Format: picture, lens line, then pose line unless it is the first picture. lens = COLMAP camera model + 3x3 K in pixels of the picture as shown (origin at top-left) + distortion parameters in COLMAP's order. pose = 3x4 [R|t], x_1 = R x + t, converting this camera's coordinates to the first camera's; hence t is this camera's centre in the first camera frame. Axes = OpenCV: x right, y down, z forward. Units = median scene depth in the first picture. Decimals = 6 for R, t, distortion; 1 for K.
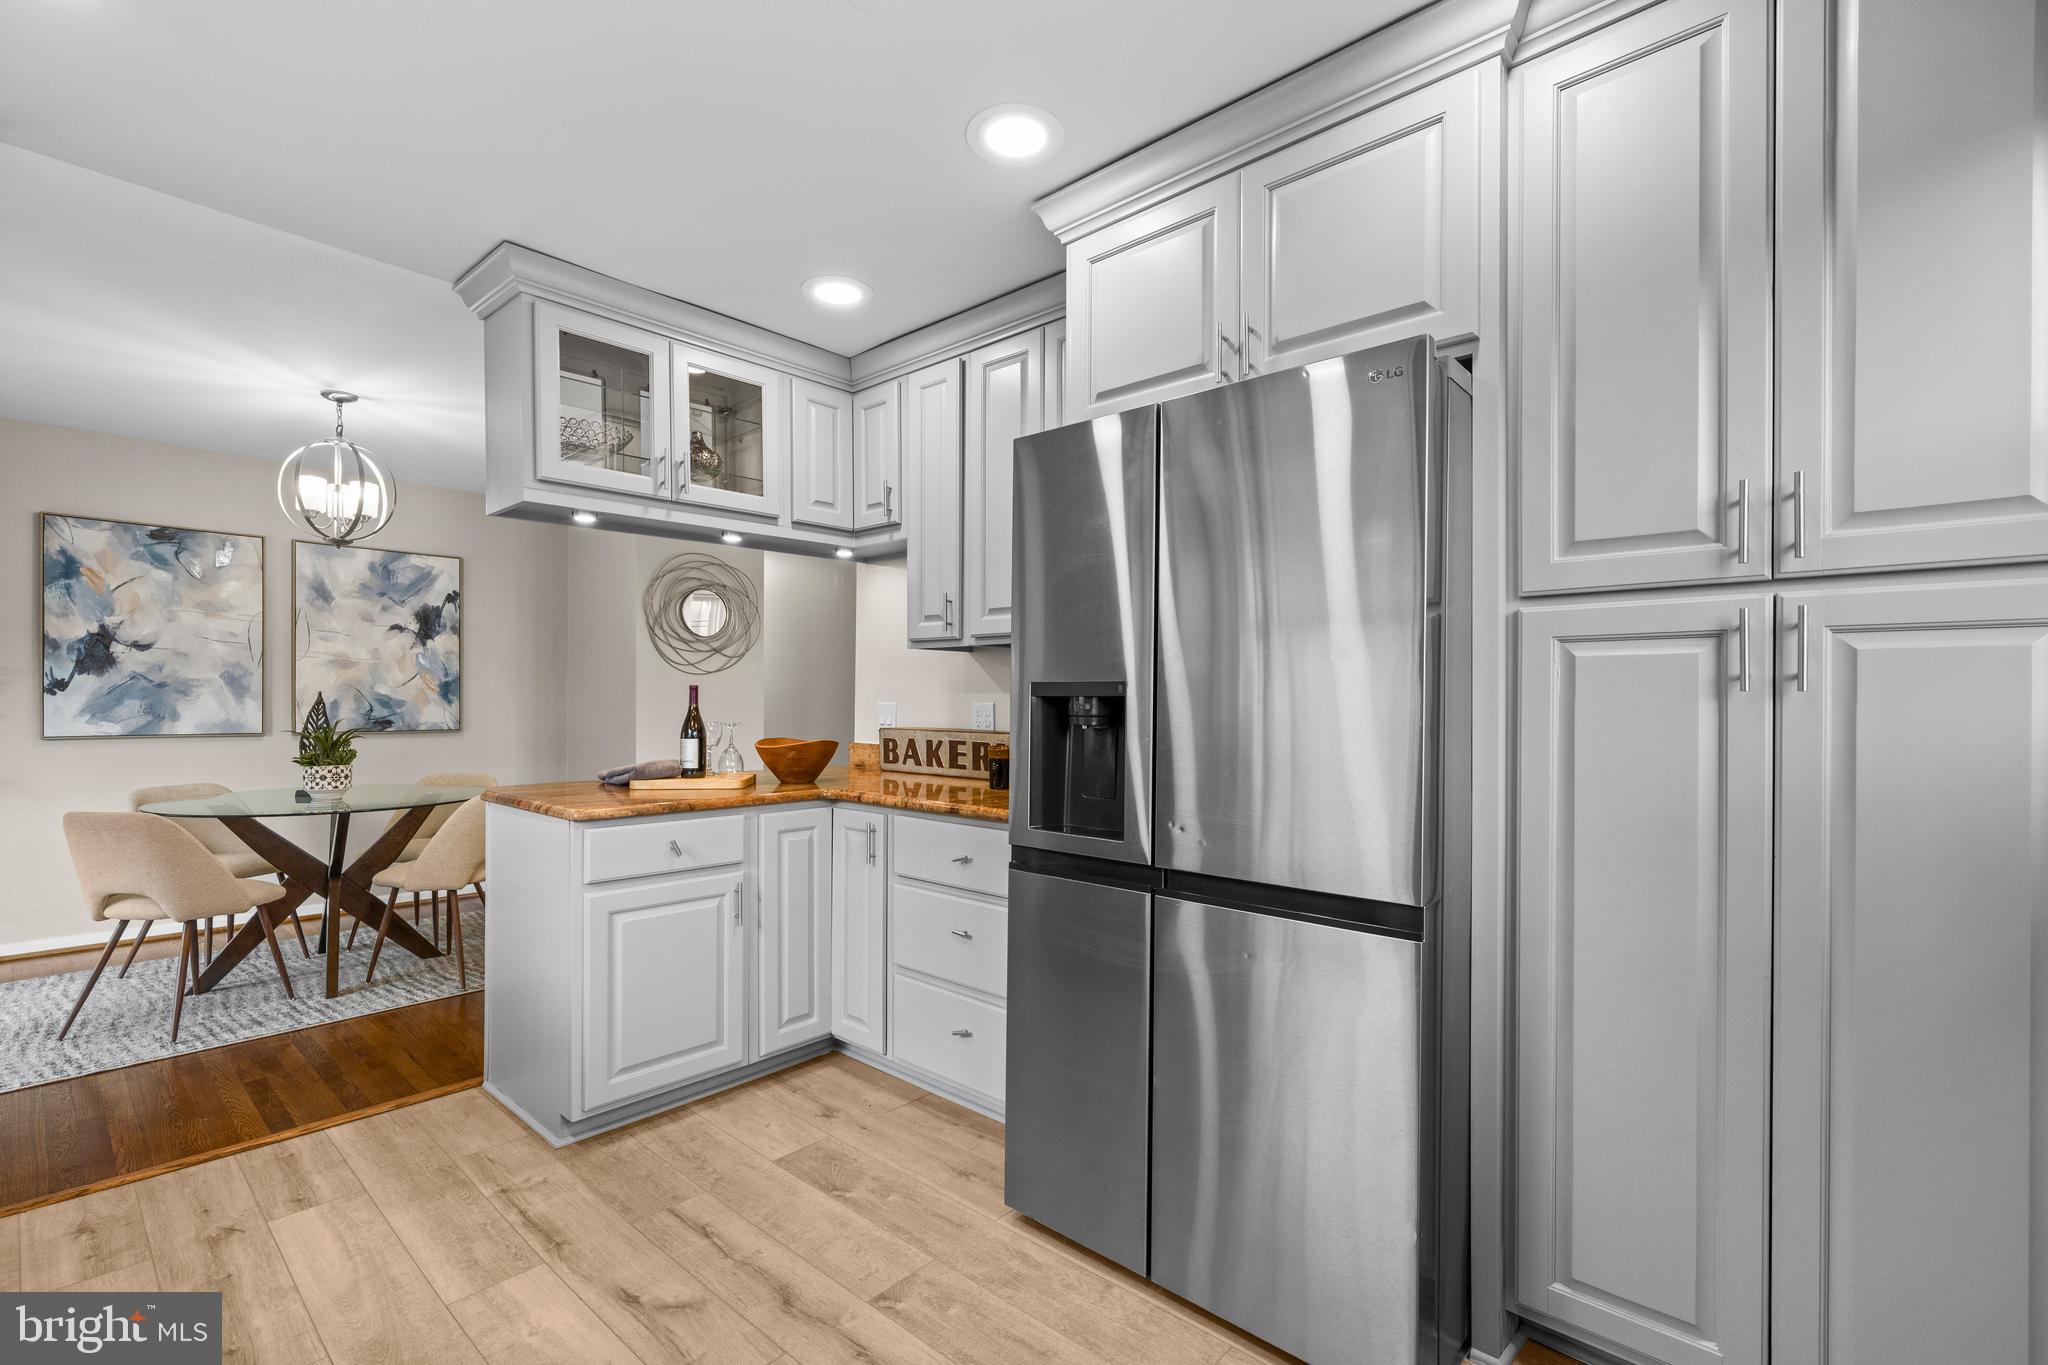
lens RADIAL K [[878.5, 0, 1023.0], [0, 878.5, 696.4], [0, 0, 1]] dist [0.002428, -0.000178]
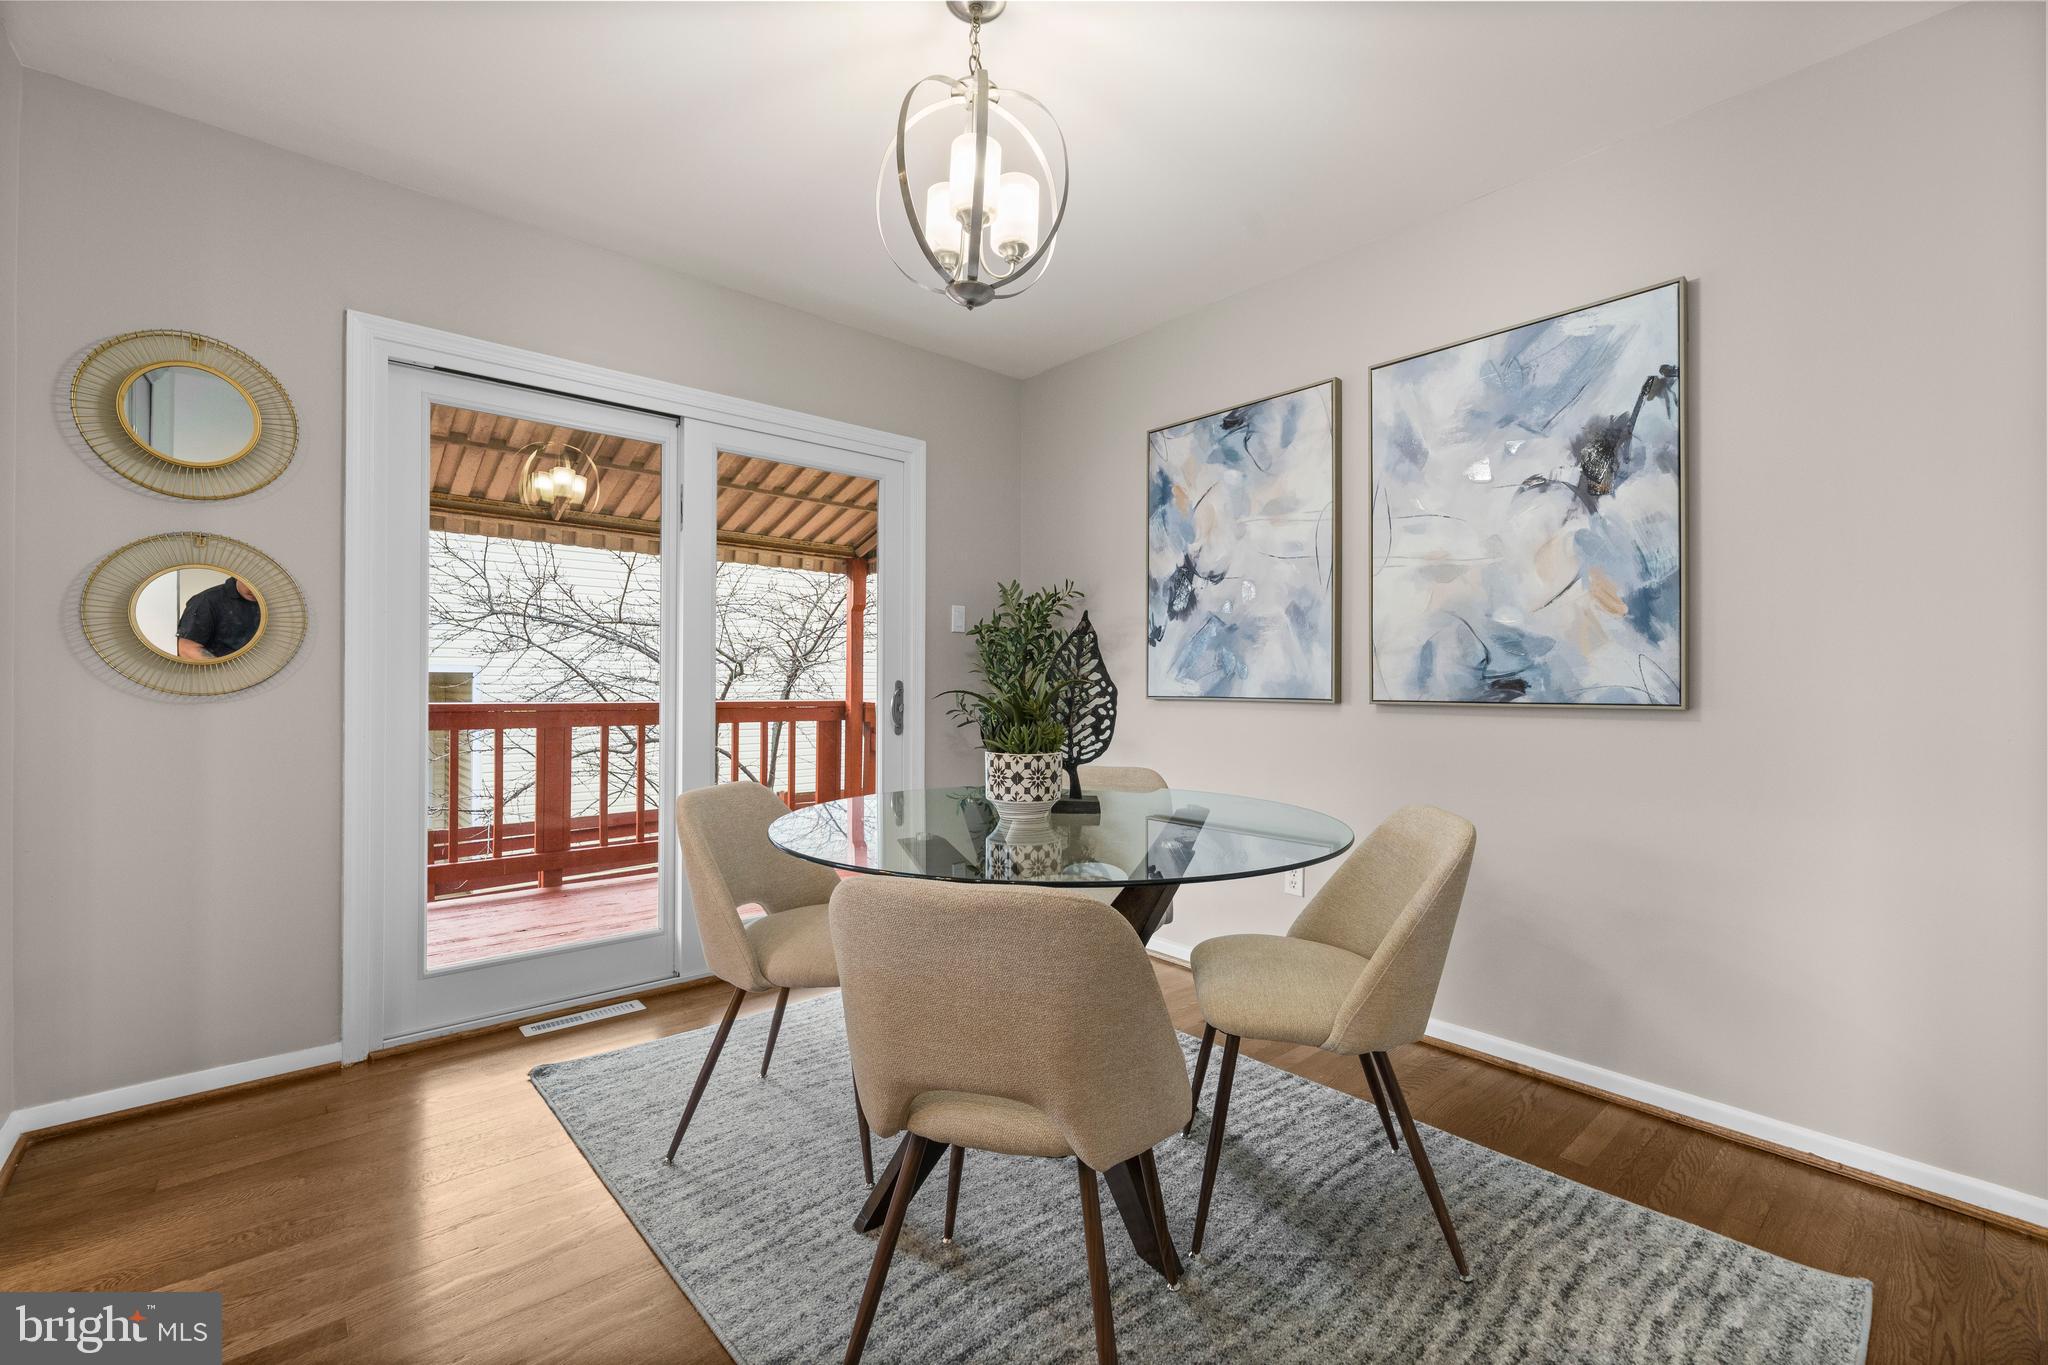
lens RADIAL K [[851.4, 0, 1021.1], [0, 851.4, 681.0], [0, 0, 1]] dist [-0.004309, 0.000052]
pose [[-0.122434, -0.006516, -0.992455, -0.243637], [0.003623, 0.999969, -0.007013, 0.031317], [0.992470, -0.004454, -0.122406, 0.833927]]
